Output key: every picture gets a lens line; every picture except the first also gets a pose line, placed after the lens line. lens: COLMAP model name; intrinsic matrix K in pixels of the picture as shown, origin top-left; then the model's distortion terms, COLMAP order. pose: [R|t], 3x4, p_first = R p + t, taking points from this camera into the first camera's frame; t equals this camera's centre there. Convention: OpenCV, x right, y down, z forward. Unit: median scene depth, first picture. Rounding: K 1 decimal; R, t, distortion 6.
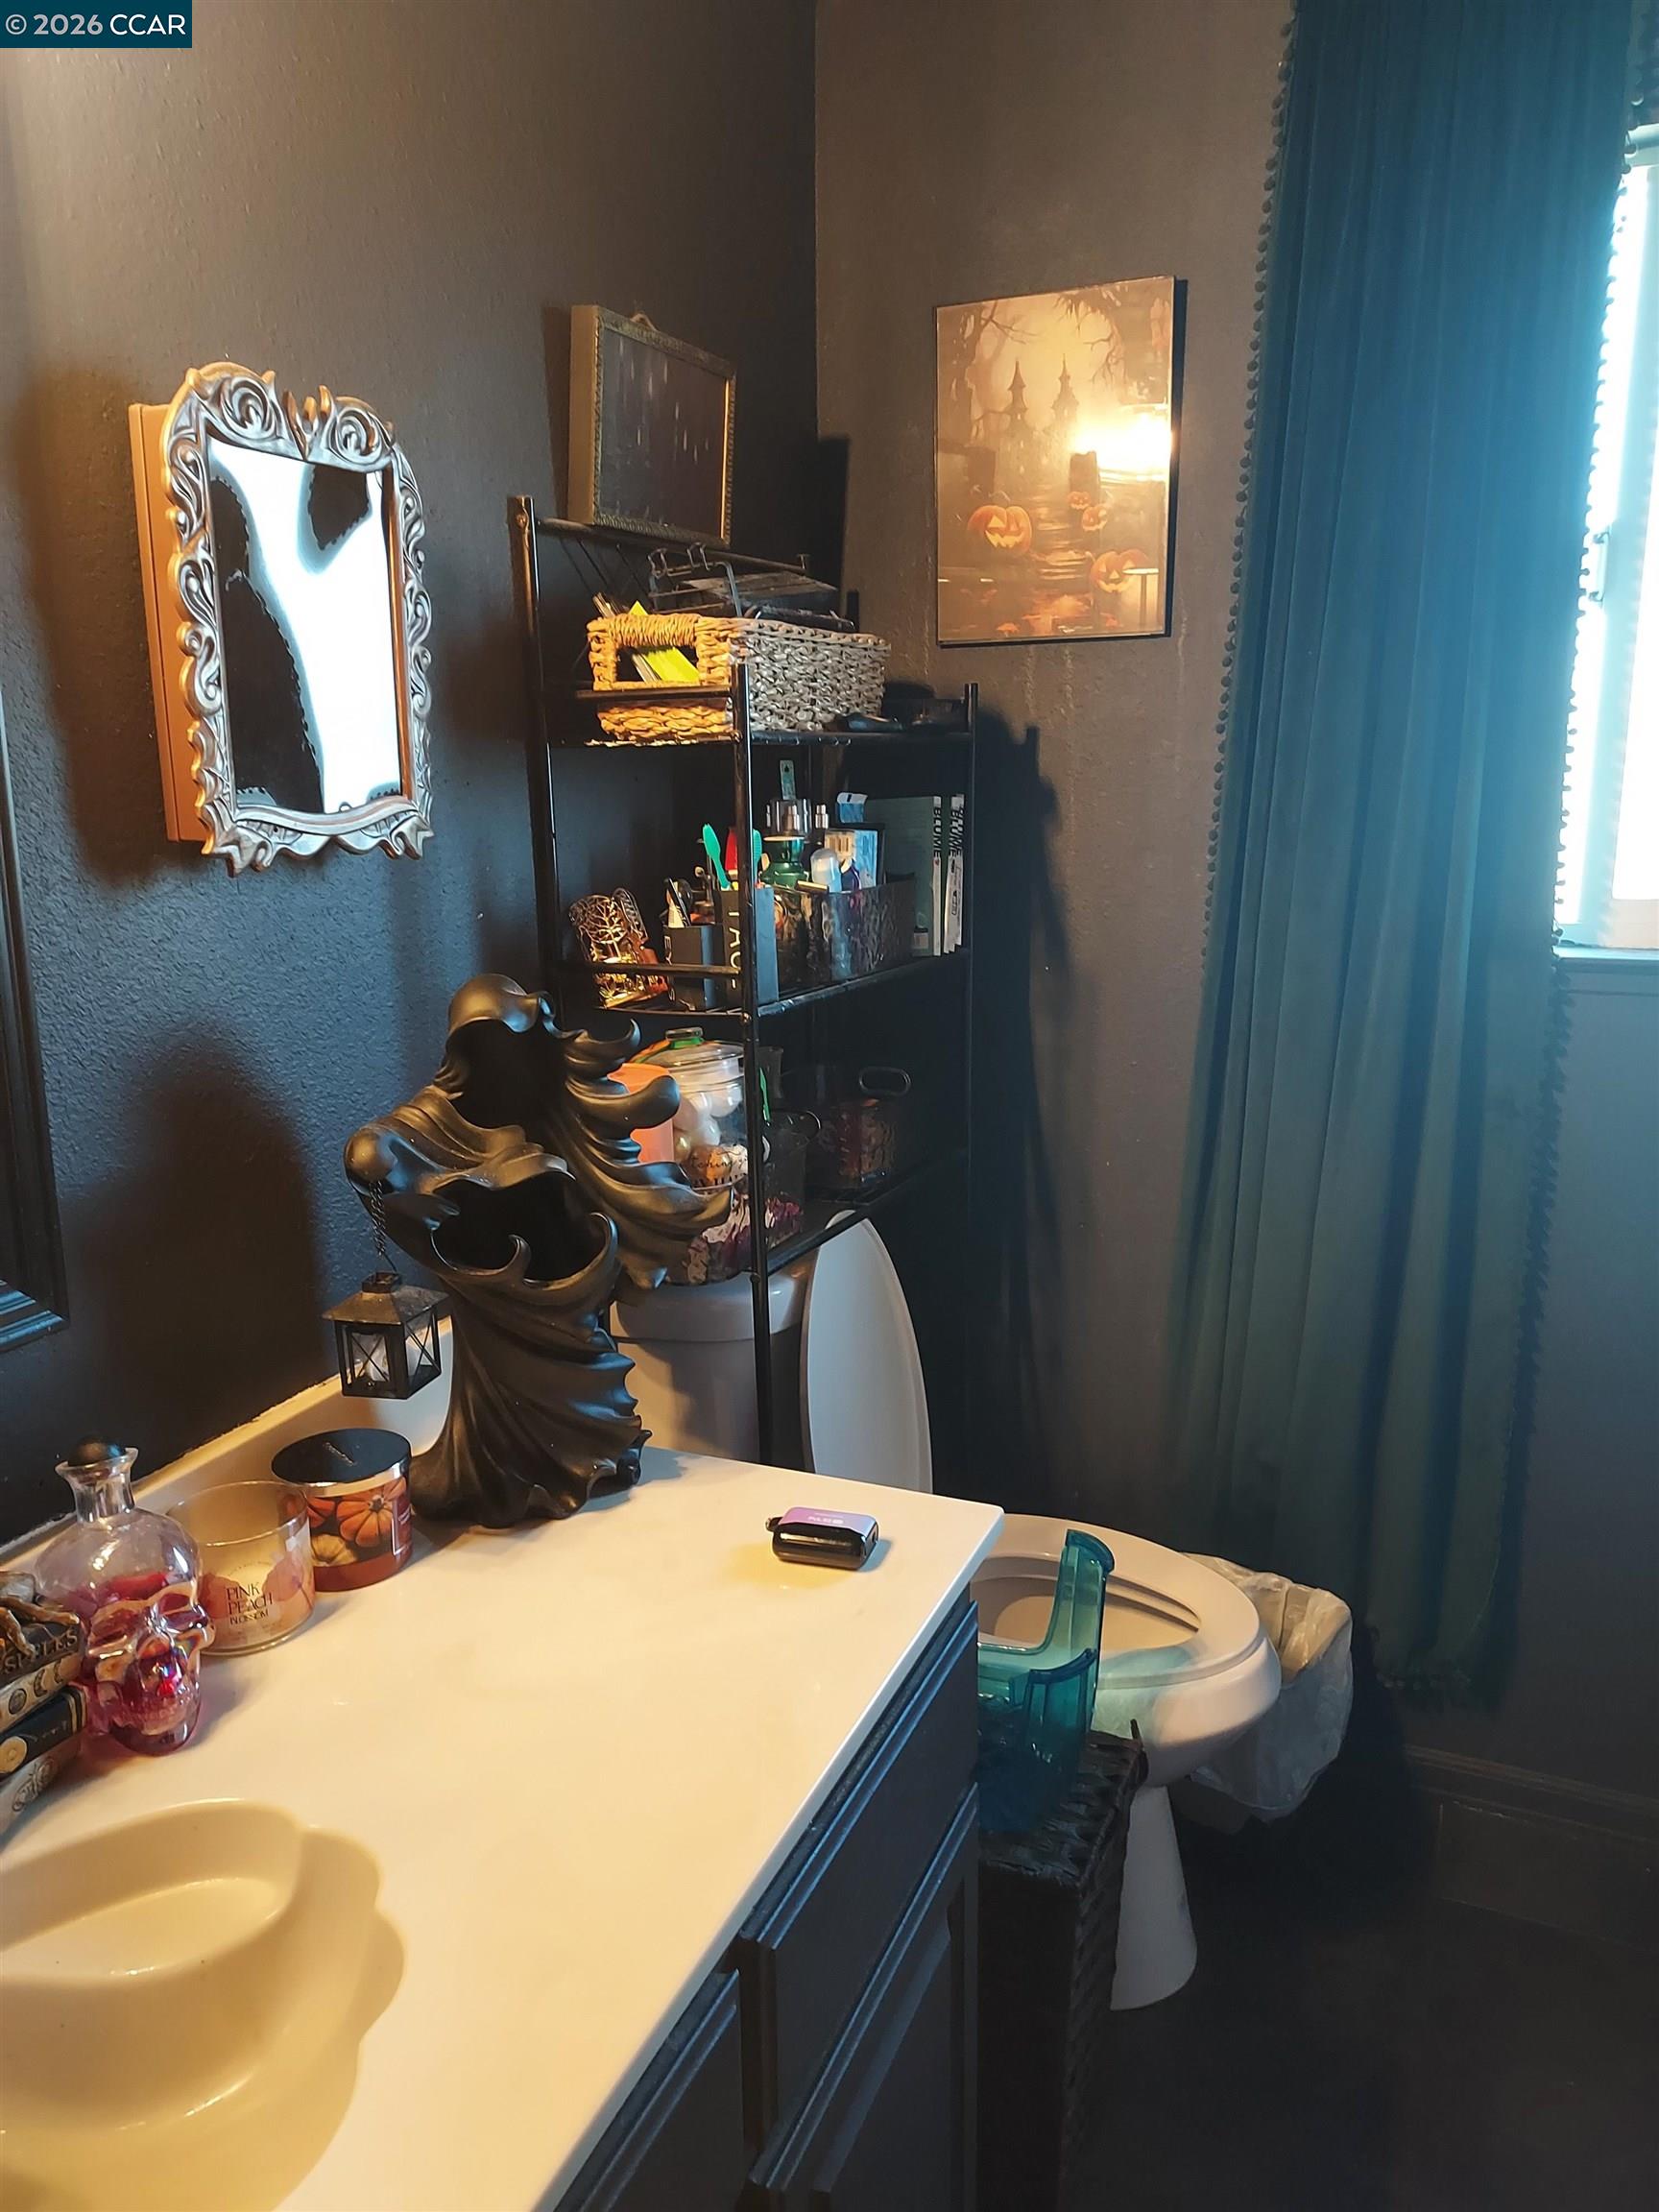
lens RADIAL K [[1591.6, 0, 836.8], [0, 1591.6, 1117.3], [0, 0, 1]] dist [0.073283, -0.095876]
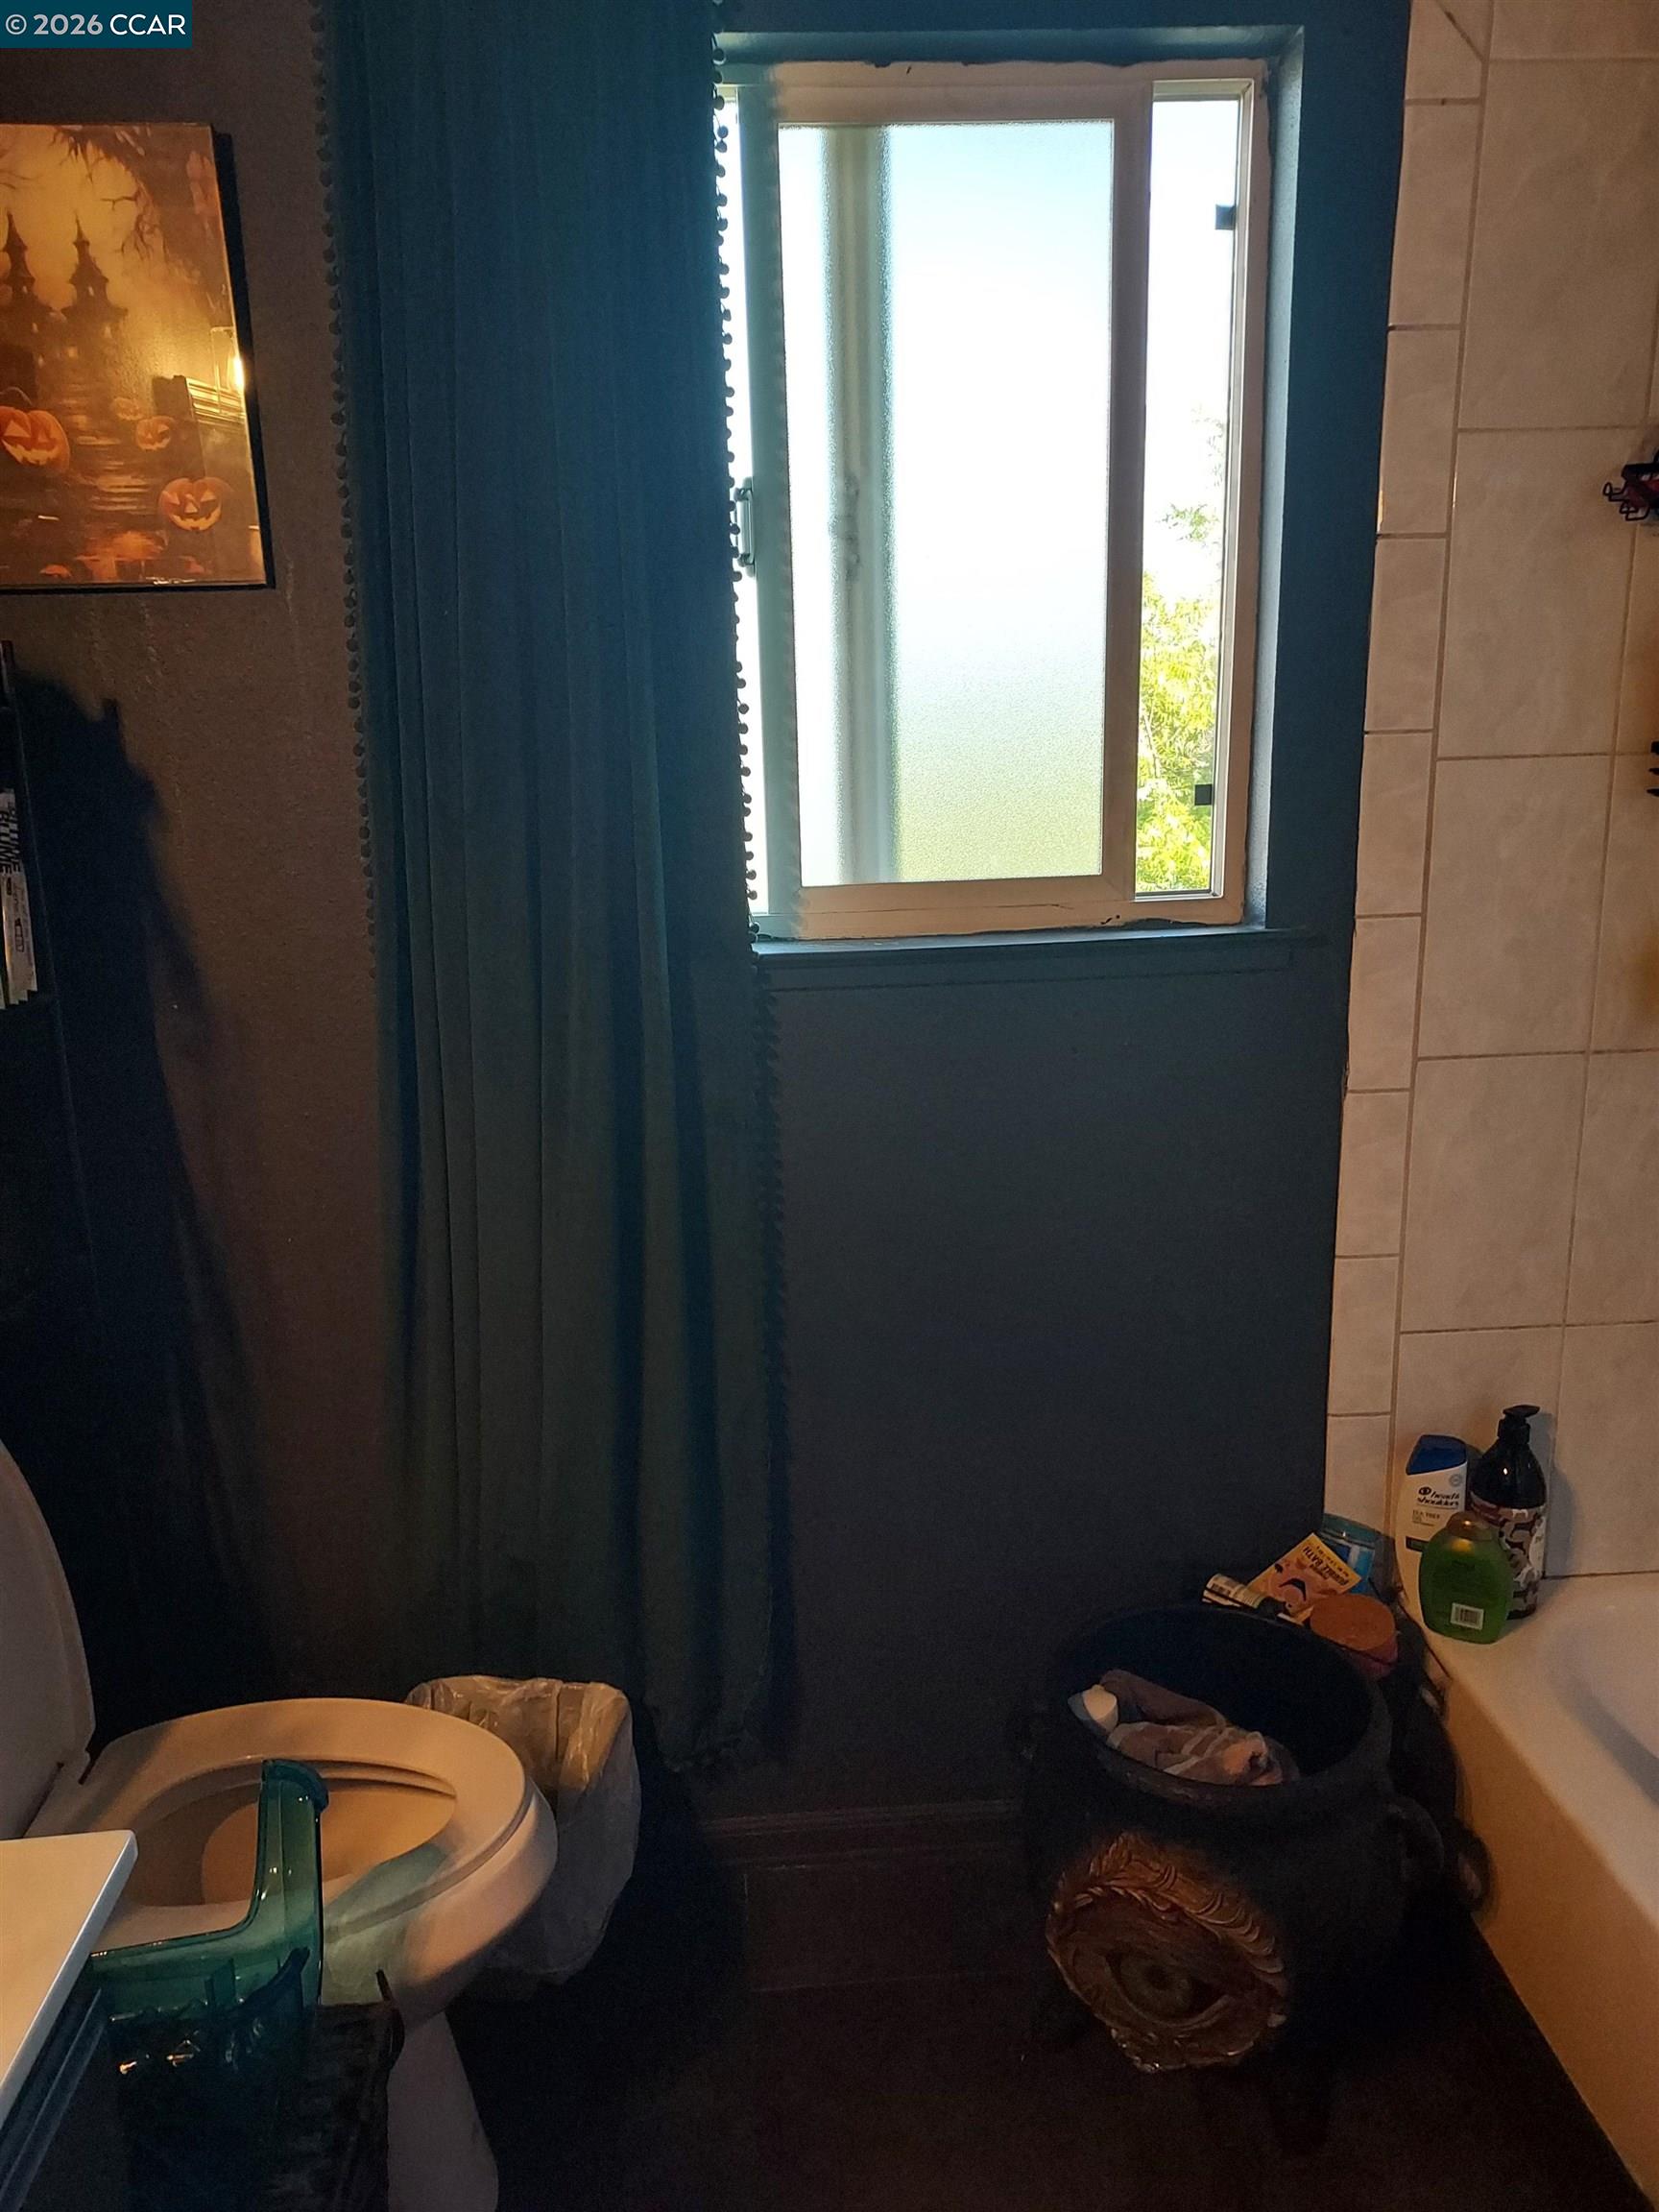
lens RADIAL K [[1608.3, 0, 829.5], [0, 1608.3, 1106.0], [0, 0, 1]] dist [0.037263, -0.003403]
pose [[0.888577, -0.115912, 0.443842, 0.072868], [0.114323, 0.992977, 0.030447, -0.039738], [-0.444254, 0.023687, 0.895588, 0.175842]]
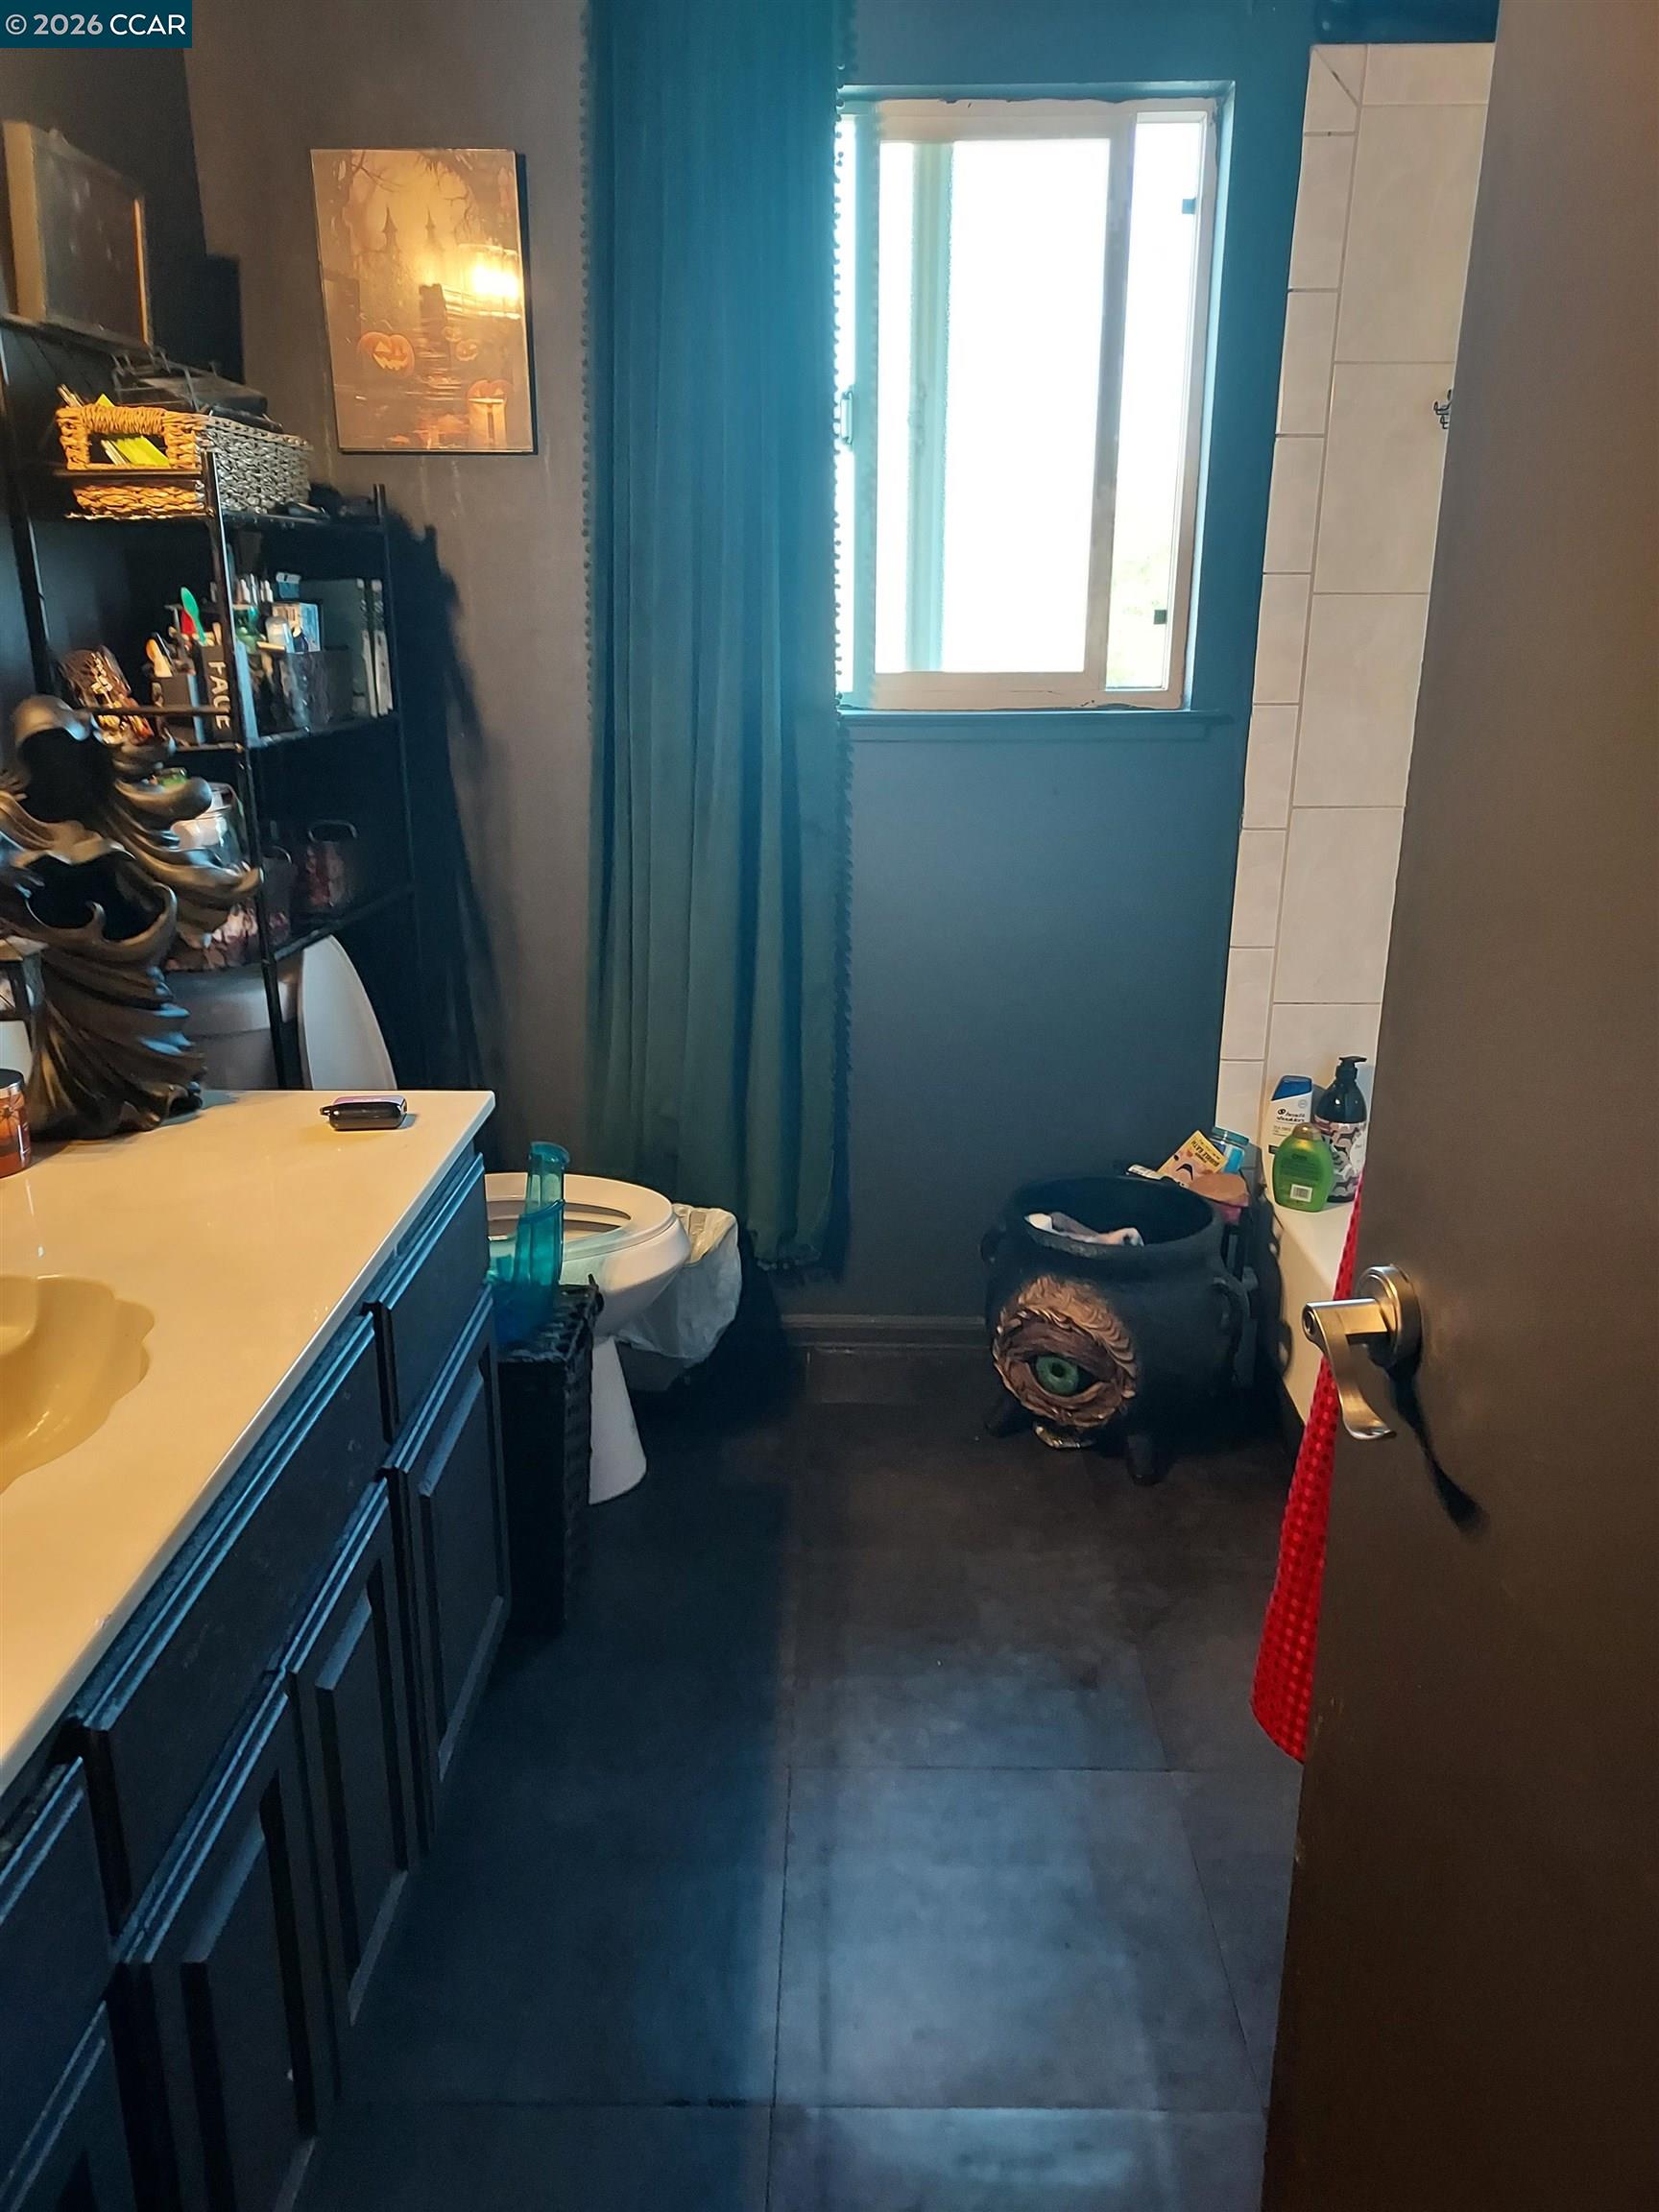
lens RADIAL K [[1591.6, 0, 836.8], [0, 1591.6, 1117.3], [0, 0, 1]] dist [0.073283, -0.095876]
pose [[0.923518, -0.102416, 0.369630, -0.105428], [0.069291, 0.992384, 0.101842, 0.112940], [-0.377245, -0.068441, 0.923581, -0.312710]]
